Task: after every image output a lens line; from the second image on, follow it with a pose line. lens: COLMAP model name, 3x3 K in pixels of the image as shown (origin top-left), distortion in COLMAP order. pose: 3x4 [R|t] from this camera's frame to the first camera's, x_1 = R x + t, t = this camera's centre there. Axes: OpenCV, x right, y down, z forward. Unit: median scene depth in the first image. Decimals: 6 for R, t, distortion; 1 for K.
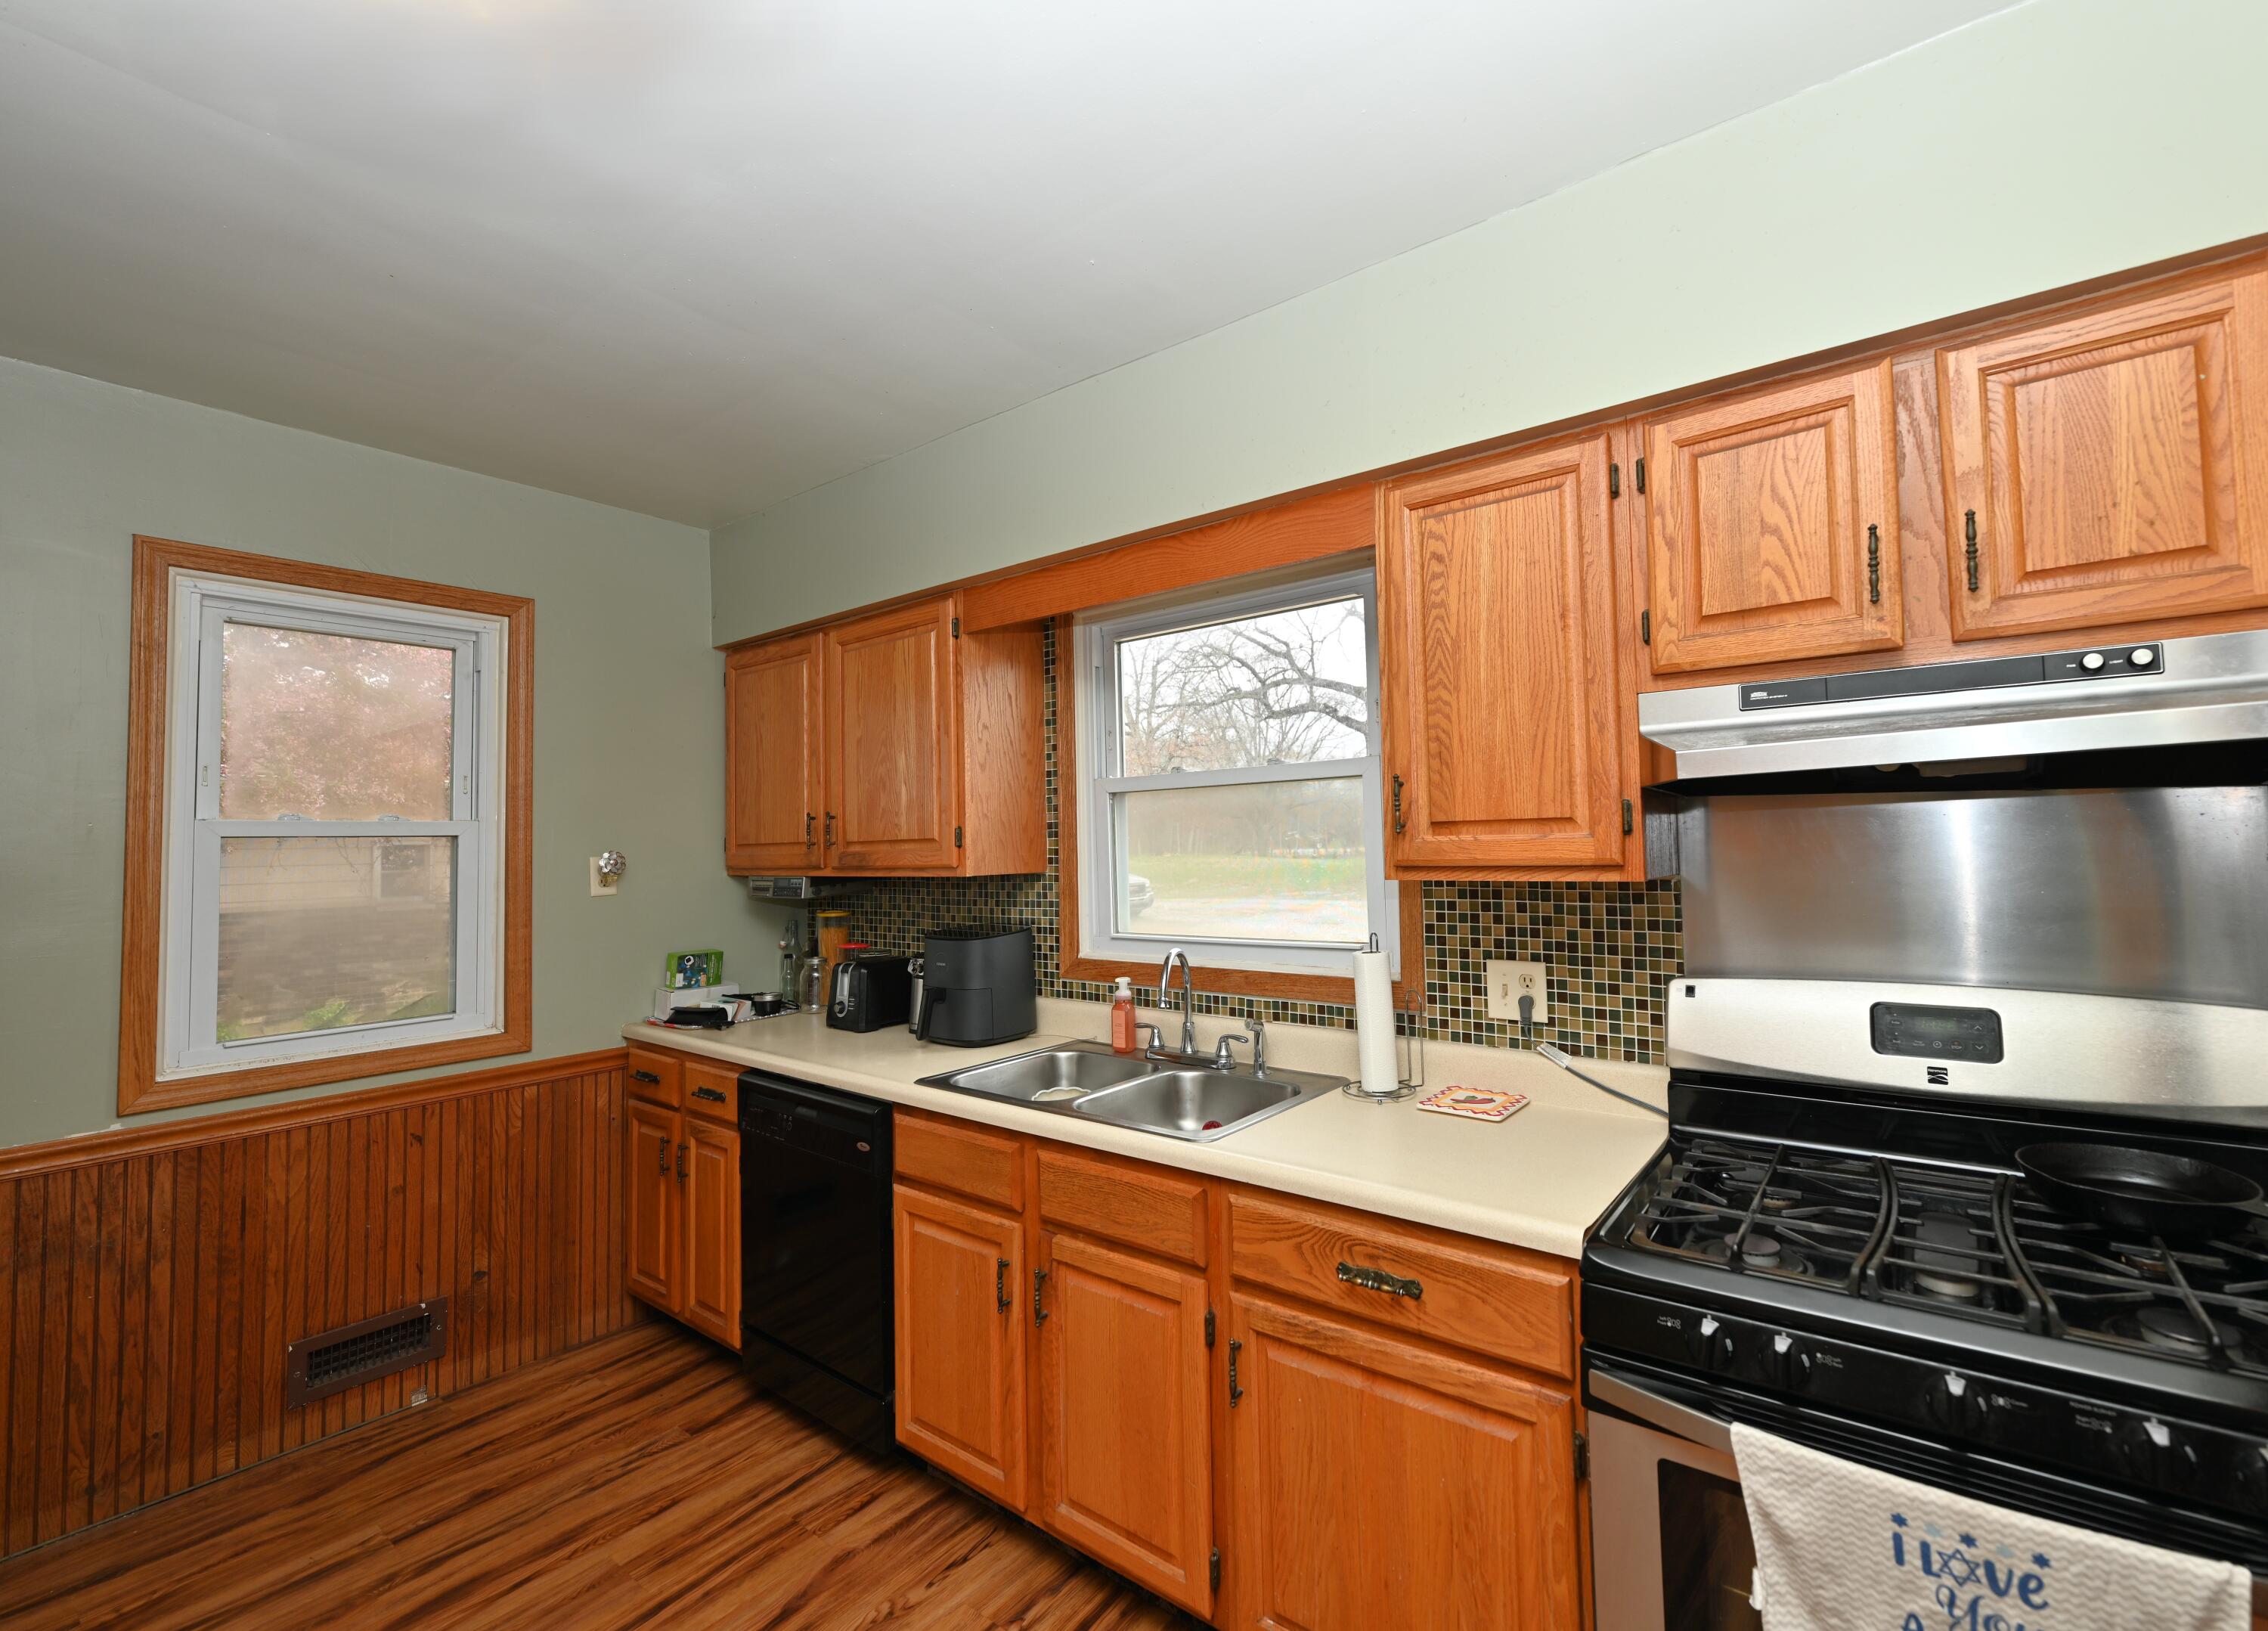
lens RADIAL K [[980.2, 0, 1218.1], [0, 980.2, 844.4], [0, 0, 1]] dist [-0.001860, 0.000438]
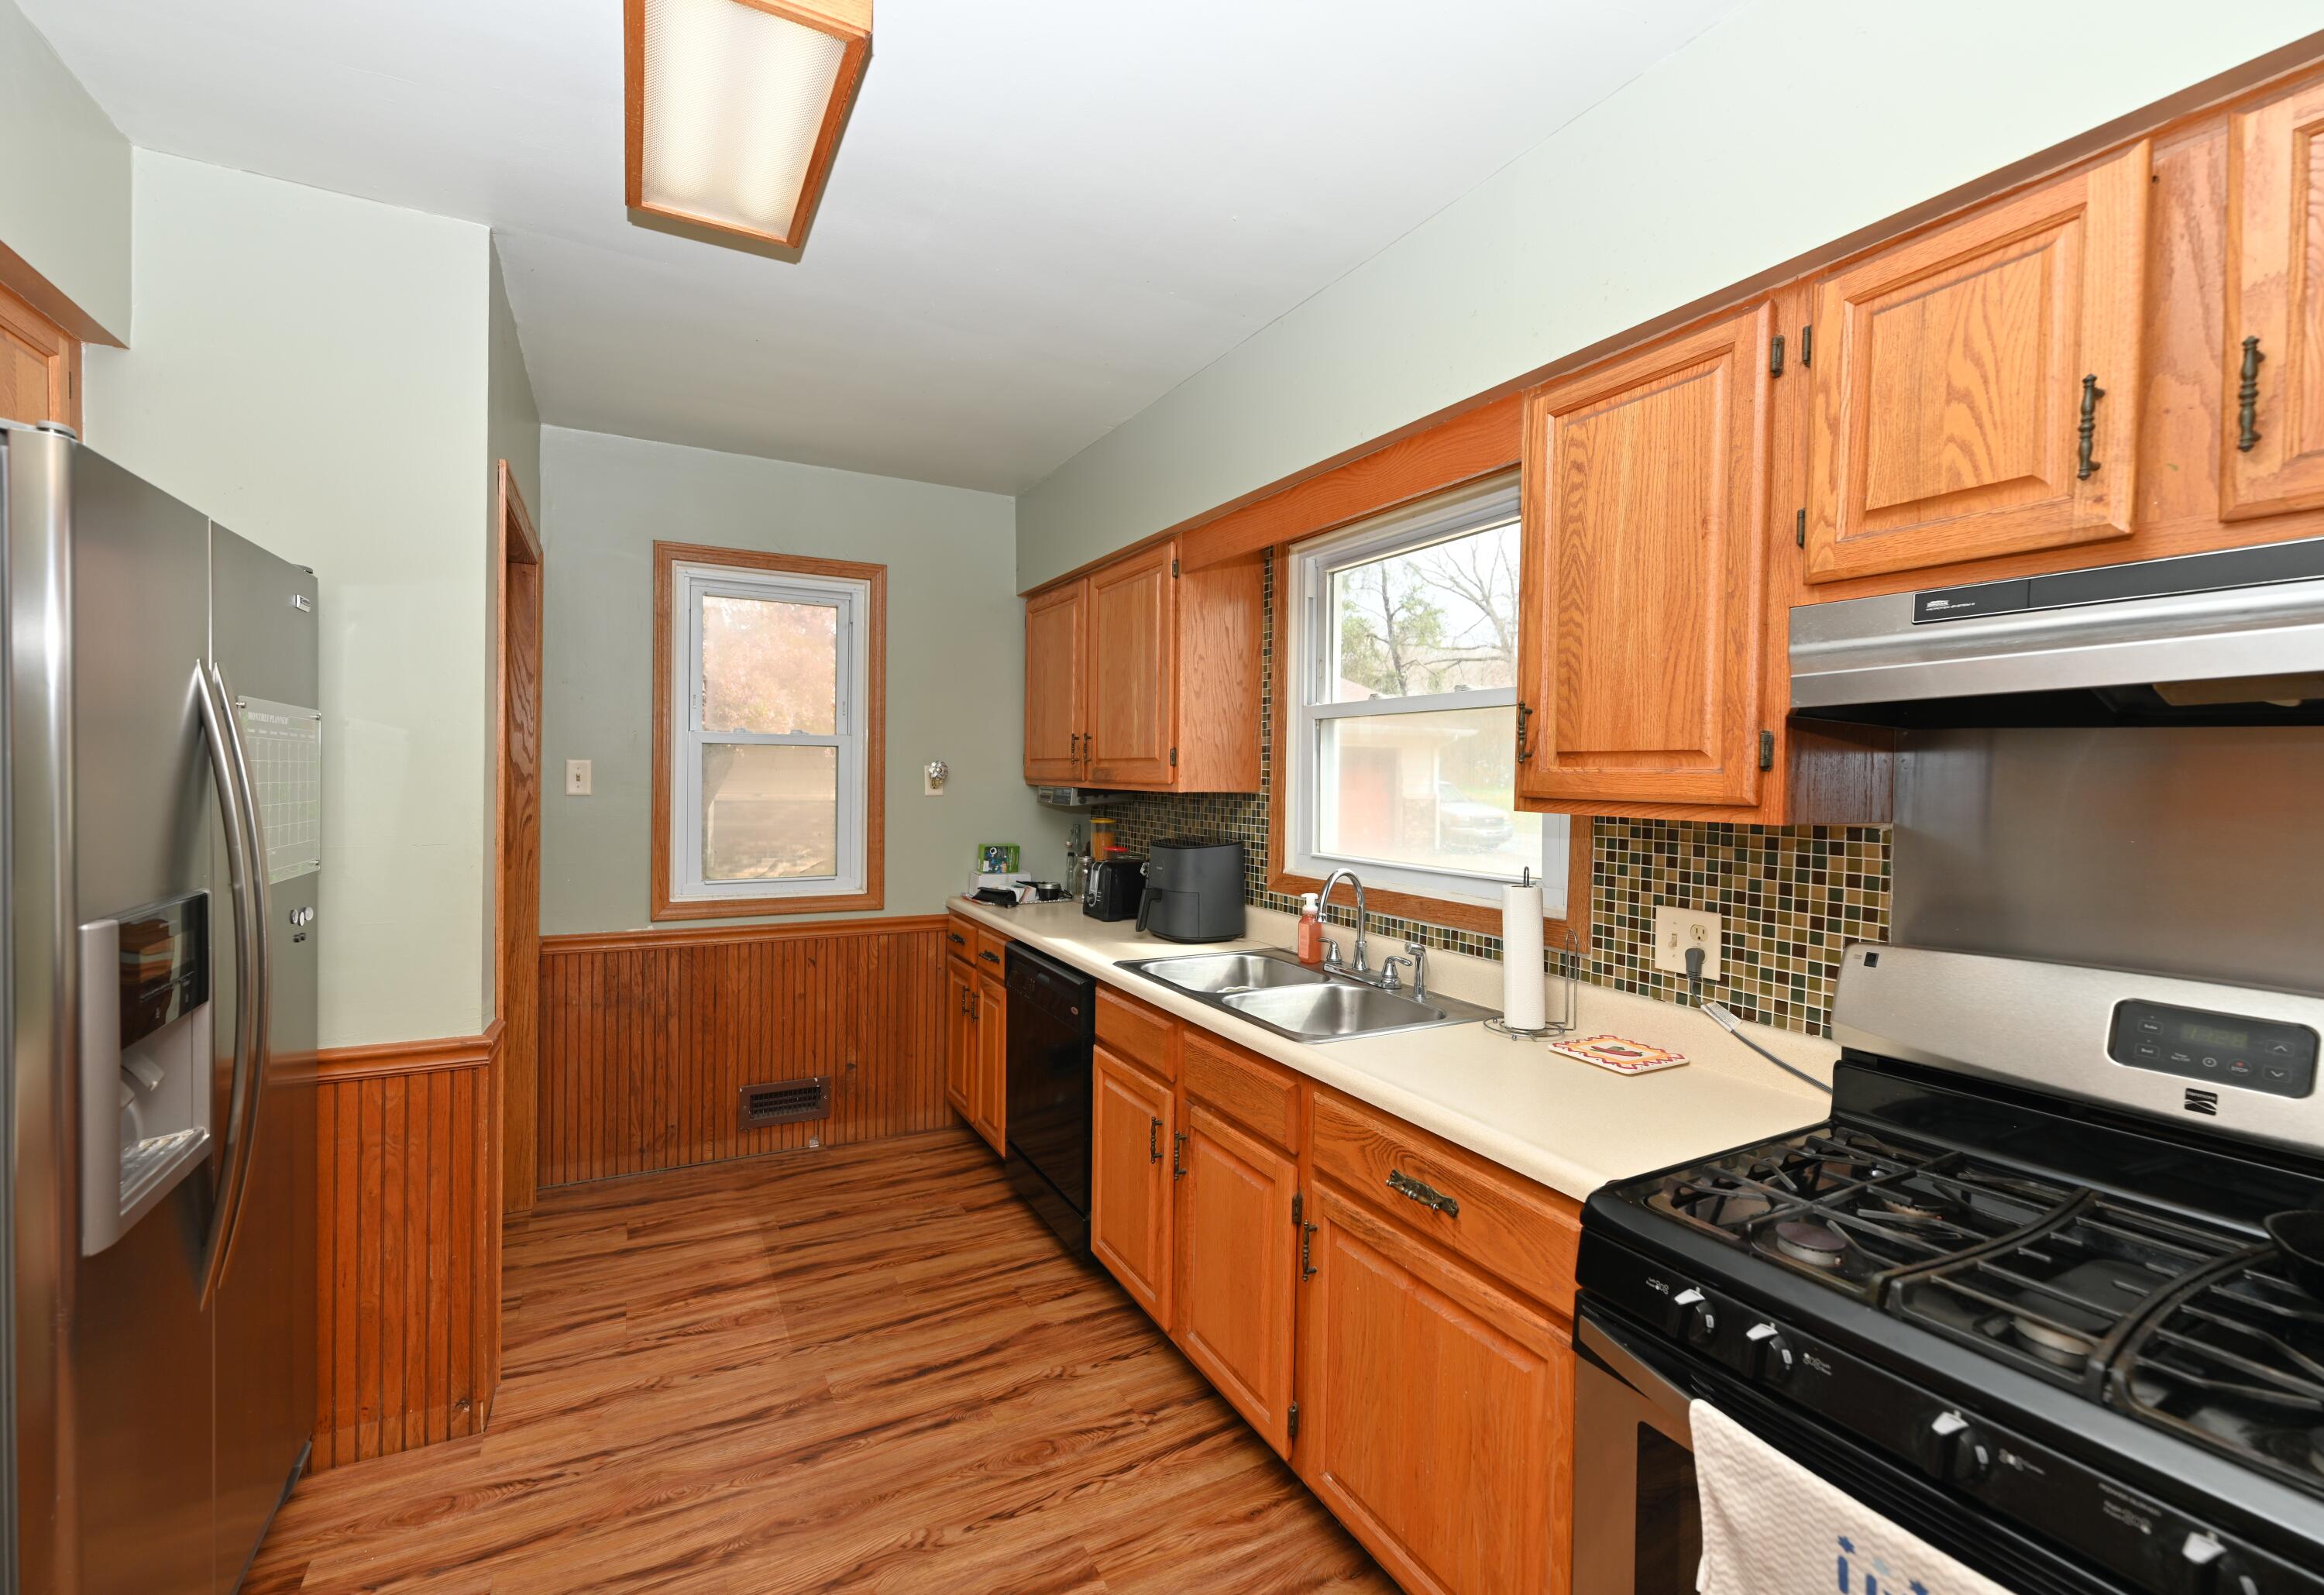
lens RADIAL K [[977.0, 0, 1159.5], [0, 977.0, 839.1], [0, 0, 1]] dist [-0.001670, 0.000125]
pose [[0.894212, 0.063831, -0.443069, 0.275441], [-0.033215, 0.996514, 0.076529, 0.001561], [0.446410, -0.053717, 0.893215, -0.021392]]
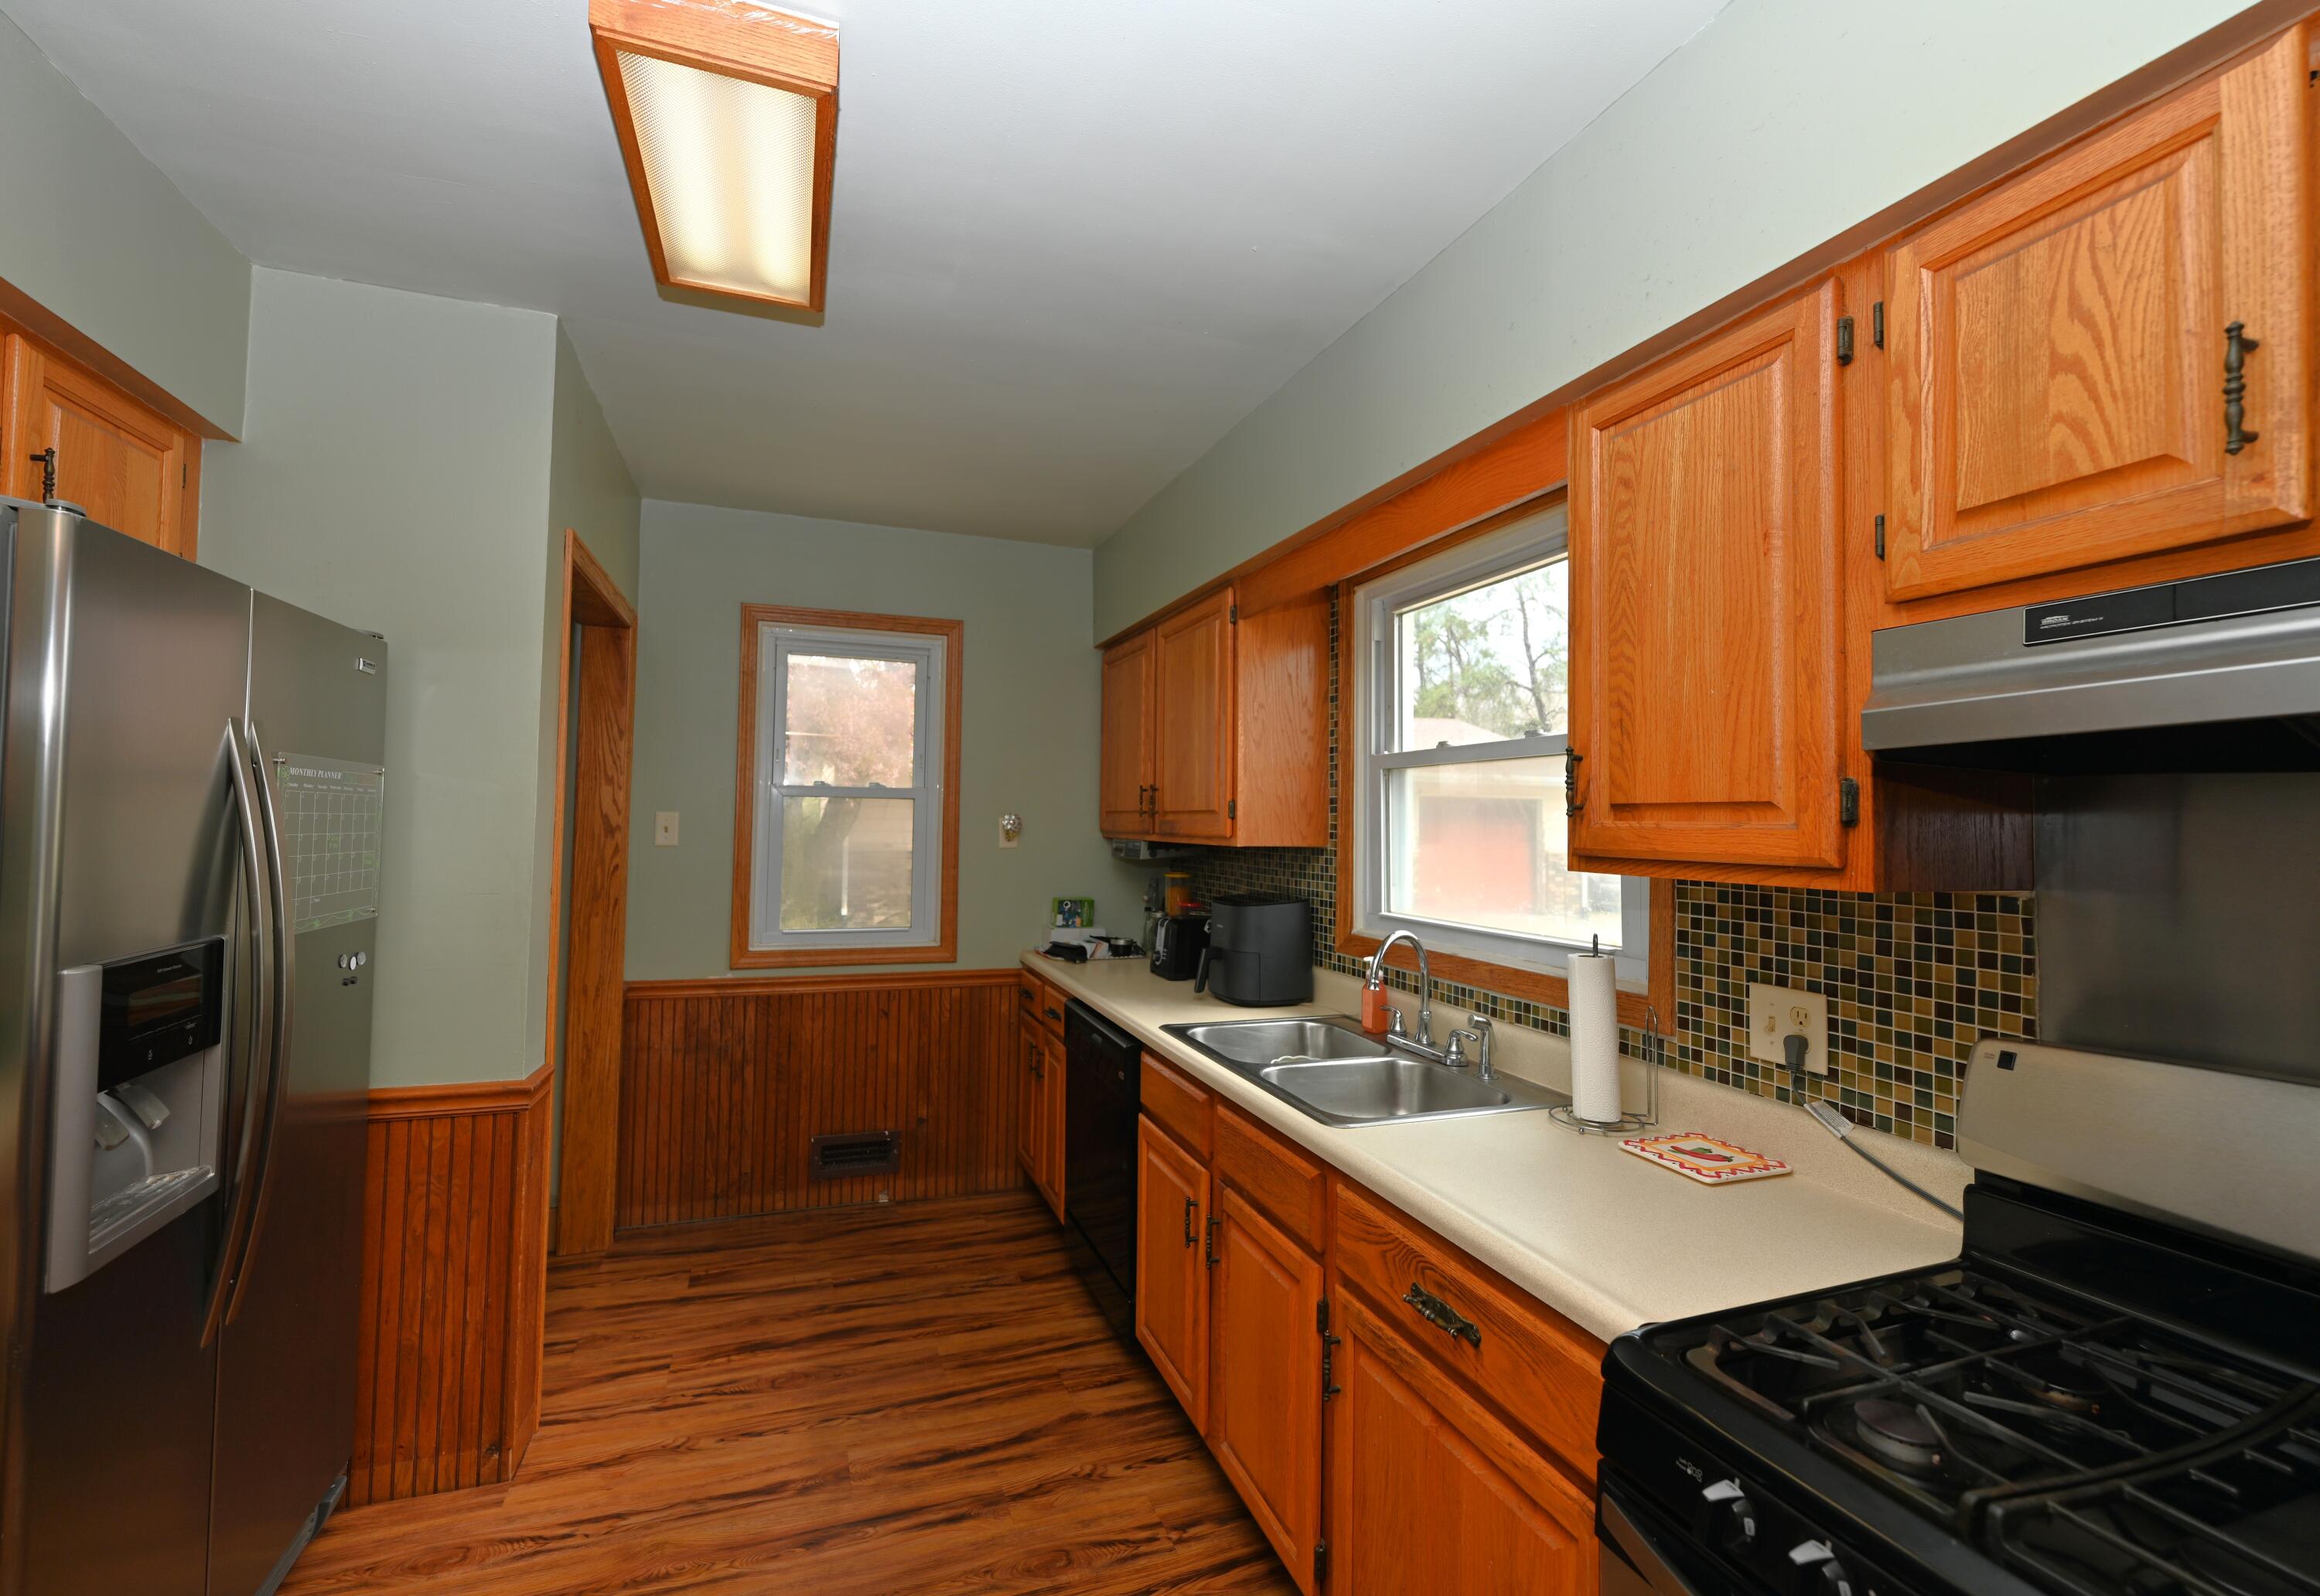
lens RADIAL K [[974.4, 0, 1168.1], [0, 974.4, 831.8], [0, 0, 1]] dist [-0.001377, -0.000006]
pose [[0.819928, 0.039798, -0.571082, 0.353733], [-0.033594, 0.999206, 0.021401, -0.003966], [0.571480, 0.001638, 0.820614, 0.100259]]
